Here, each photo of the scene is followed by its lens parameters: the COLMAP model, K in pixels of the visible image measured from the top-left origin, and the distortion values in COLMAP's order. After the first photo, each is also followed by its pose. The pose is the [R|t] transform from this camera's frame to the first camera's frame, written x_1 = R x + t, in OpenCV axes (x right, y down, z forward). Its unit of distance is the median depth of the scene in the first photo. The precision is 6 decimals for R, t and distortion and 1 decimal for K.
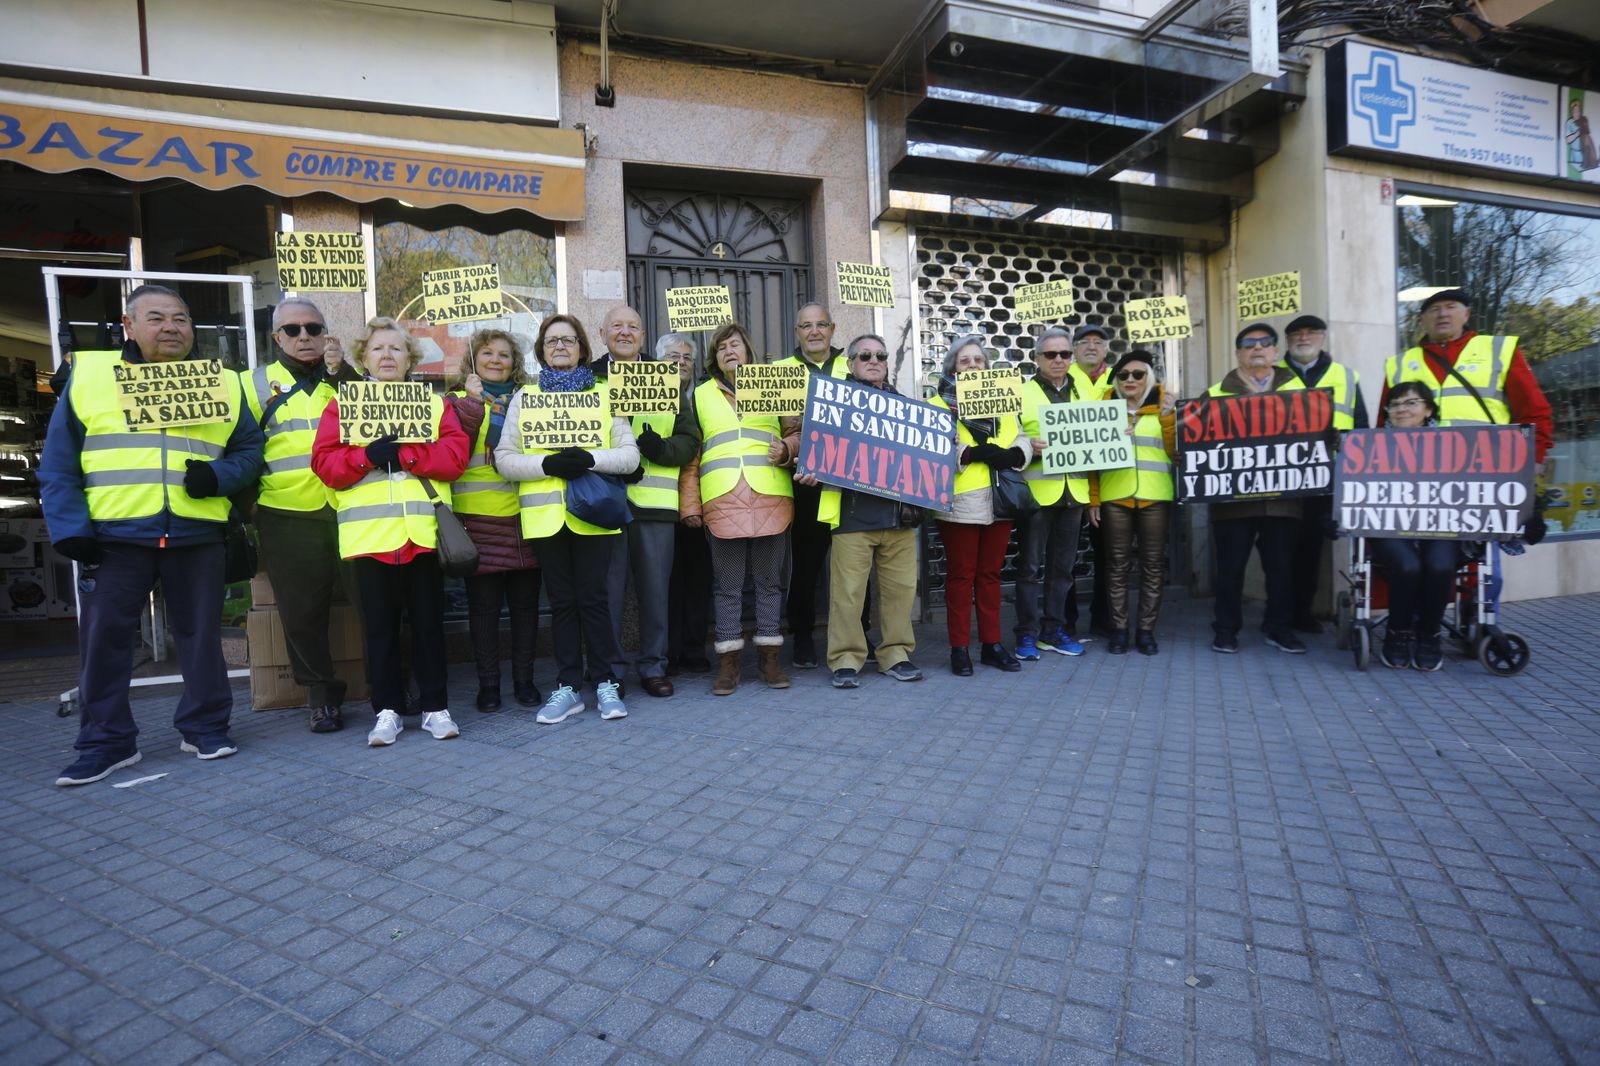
lens RADIAL K [[747.9, 0, 768.1], [0, 747.9, 541.0], [0, 0, 1]] dist [-0.045557, 0.013384]
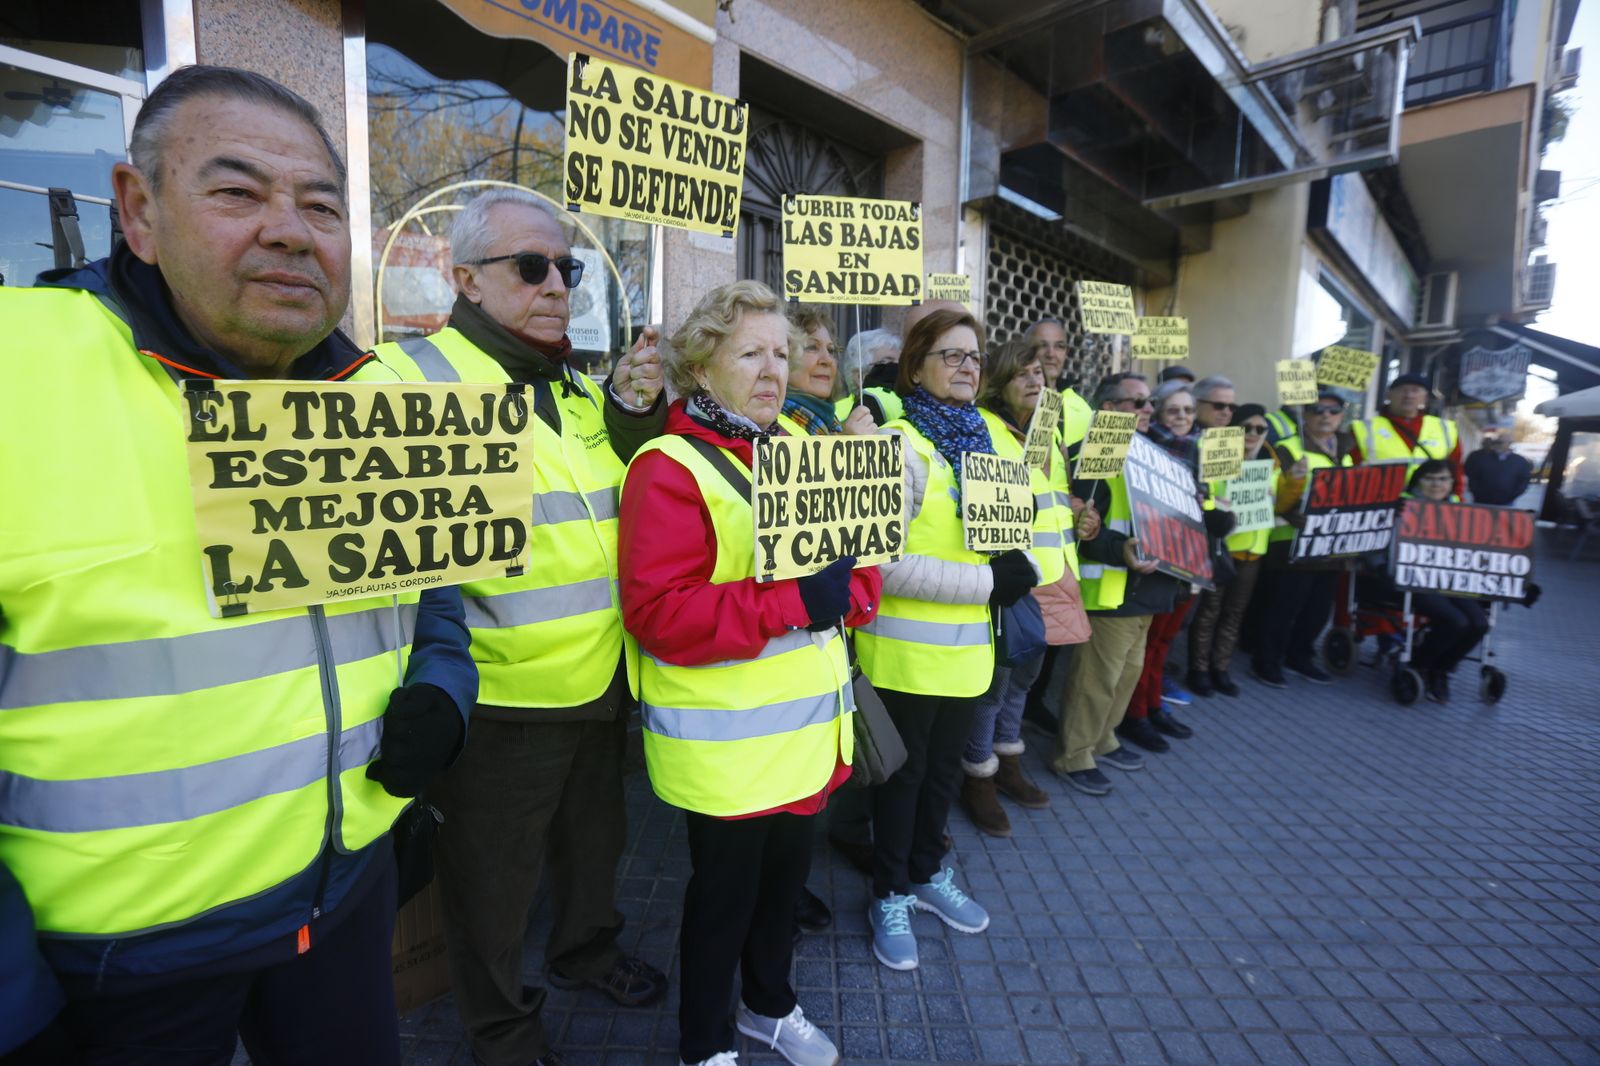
lens RADIAL K [[747.9, 0, 800.7], [0, 747.9, 537.7], [0, 0, 1]] dist [-0.045557, 0.013384]
pose [[0.876265, -0.014024, 0.481626, -0.619166], [-0.022694, 0.997266, 0.070327, -0.158756], [-0.481295, -0.072555, 0.873551, 0.477071]]
